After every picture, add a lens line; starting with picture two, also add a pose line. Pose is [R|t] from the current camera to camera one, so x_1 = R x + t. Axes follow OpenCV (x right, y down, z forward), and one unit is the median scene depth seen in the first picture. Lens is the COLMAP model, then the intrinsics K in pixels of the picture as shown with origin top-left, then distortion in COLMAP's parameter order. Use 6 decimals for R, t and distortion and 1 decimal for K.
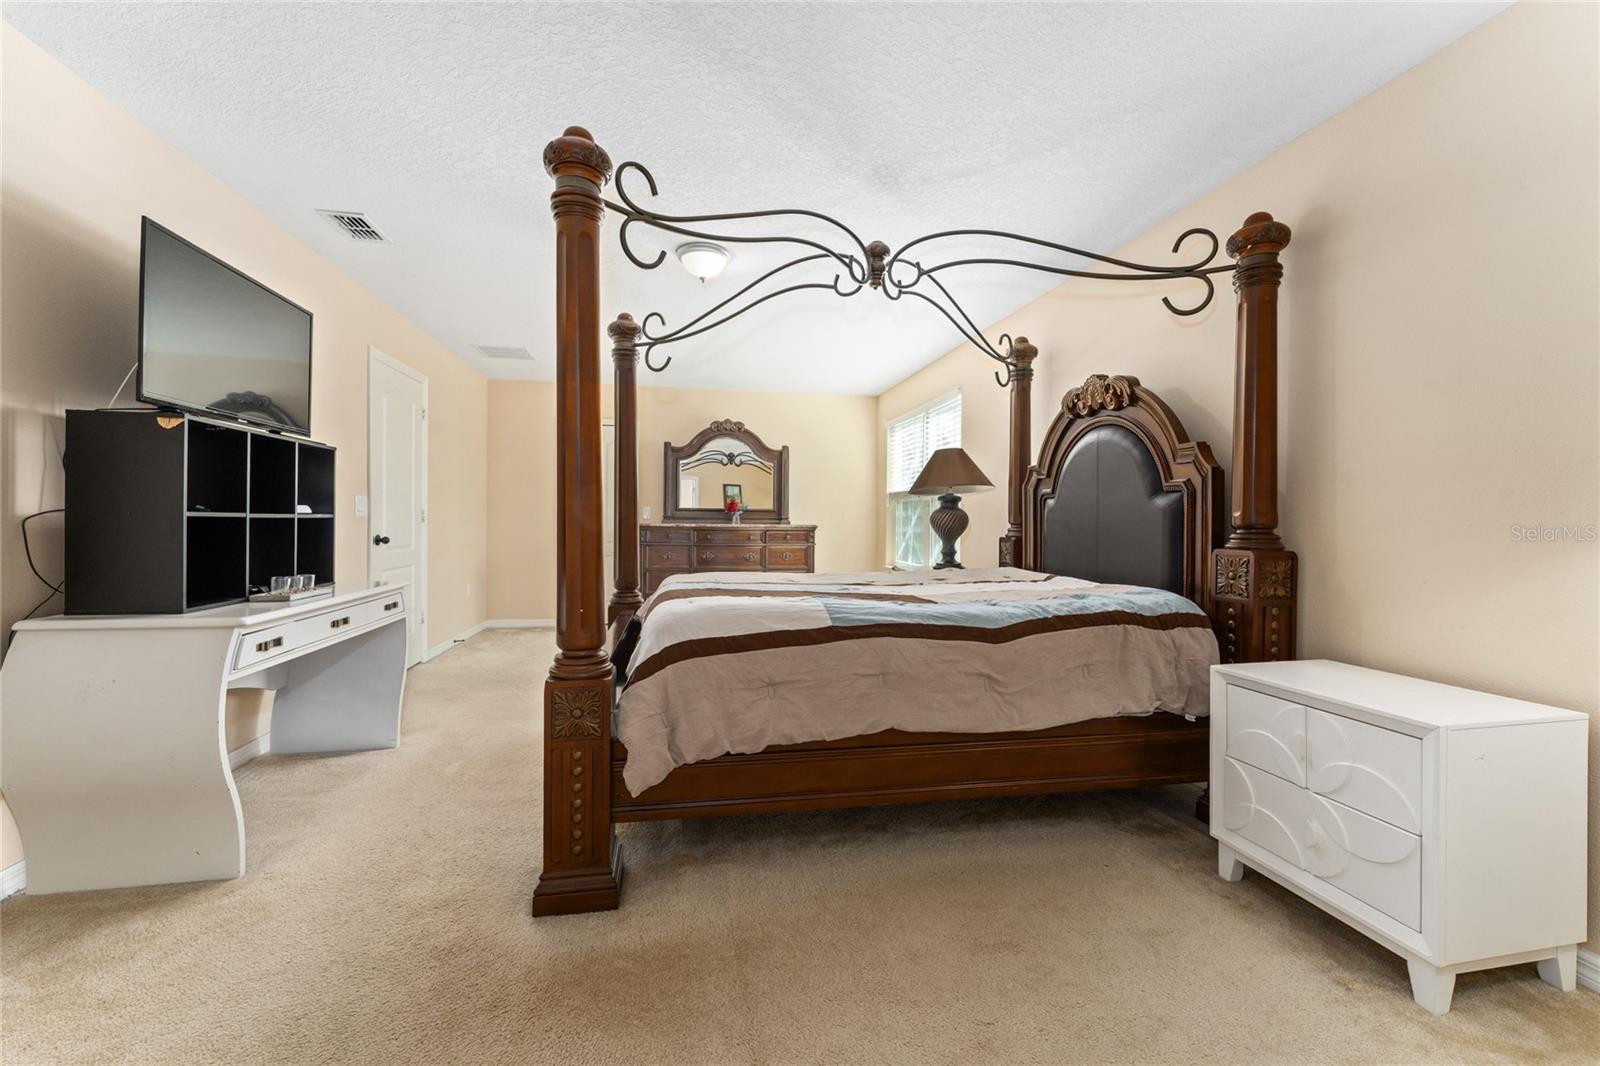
lens RADIAL K [[645.5, 0, 799.4], [0, 645.5, 509.7], [0, 0, 1]] dist [-0.000793, -0.000106]
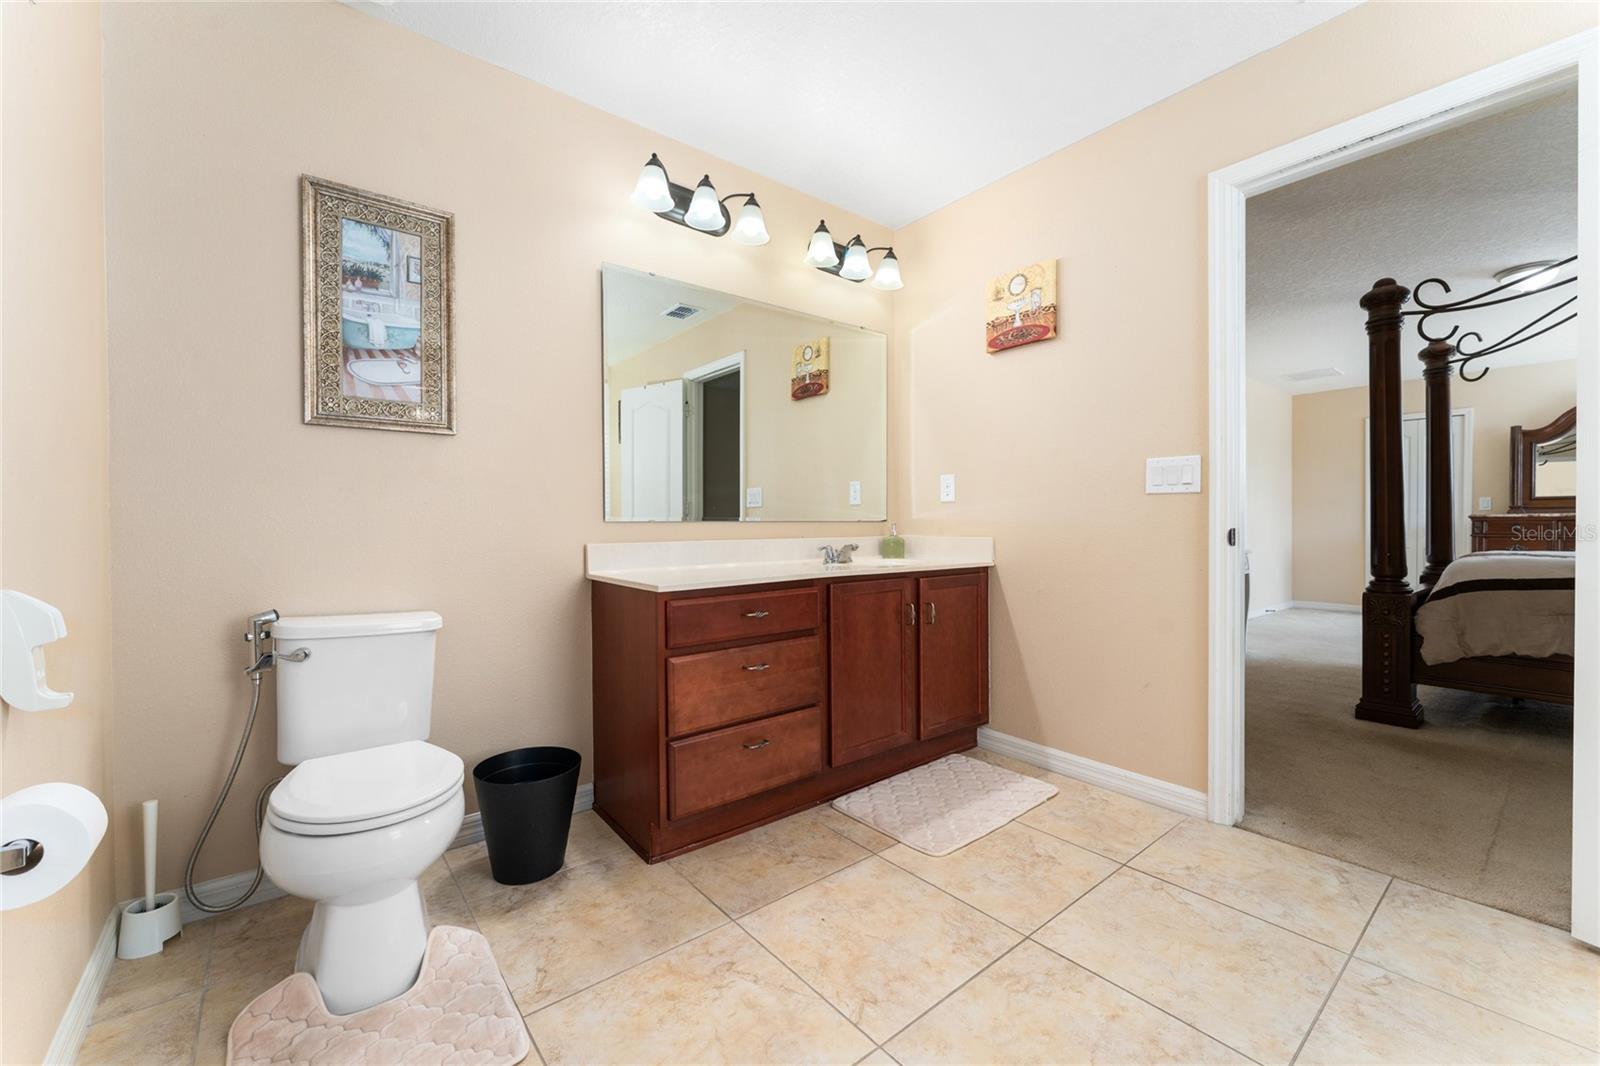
lens RADIAL K [[642.5, 0, 801.5], [0, 642.5, 540.4], [0, 0, 1]] dist [0.000292, -0.000131]
pose [[0.473050, 0.007915, -0.881000, 0.361131], [0.027439, 0.999342, 0.023711, 0.025480], [0.880608, -0.035390, 0.472522, -0.995664]]
